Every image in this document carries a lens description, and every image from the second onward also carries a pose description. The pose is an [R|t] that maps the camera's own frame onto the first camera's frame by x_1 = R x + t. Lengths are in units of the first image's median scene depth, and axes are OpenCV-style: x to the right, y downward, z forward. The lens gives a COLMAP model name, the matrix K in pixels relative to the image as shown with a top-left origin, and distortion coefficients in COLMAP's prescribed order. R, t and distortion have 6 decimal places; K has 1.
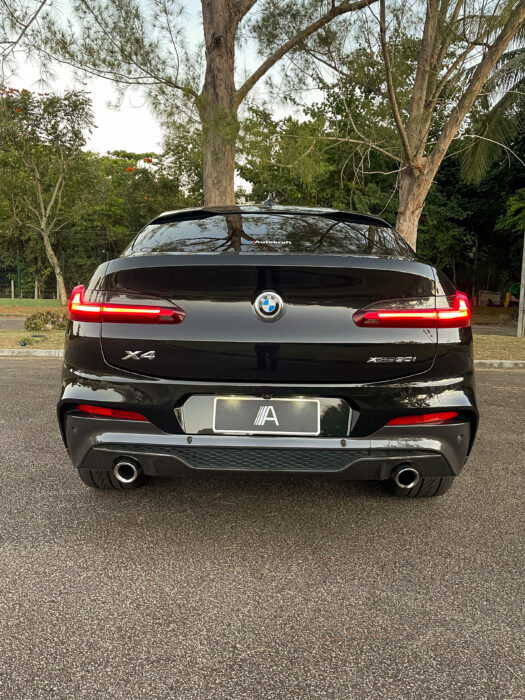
lens RADIAL K [[522.4, 0, 262.5], [0, 522.4, 350.0], [0, 0, 1]] dist [0.066865, -0.095564]
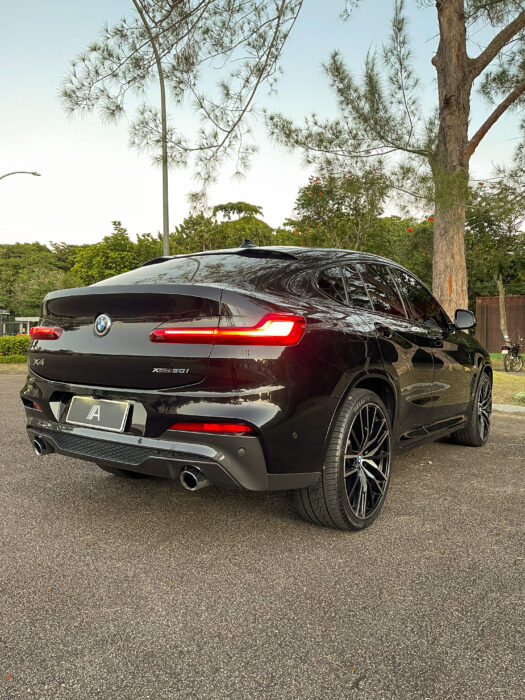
lens RADIAL K [[501.0, 0, 287.3], [0, 501.0, 352.7], [0, 0, 1]] dist [0.012051, 0.001654]
pose [[0.851065, 0.008688, -0.524988, 0.744841], [-0.057633, 0.995367, -0.076958, 0.035286], [0.521888, 0.095753, 0.847623, 0.147204]]
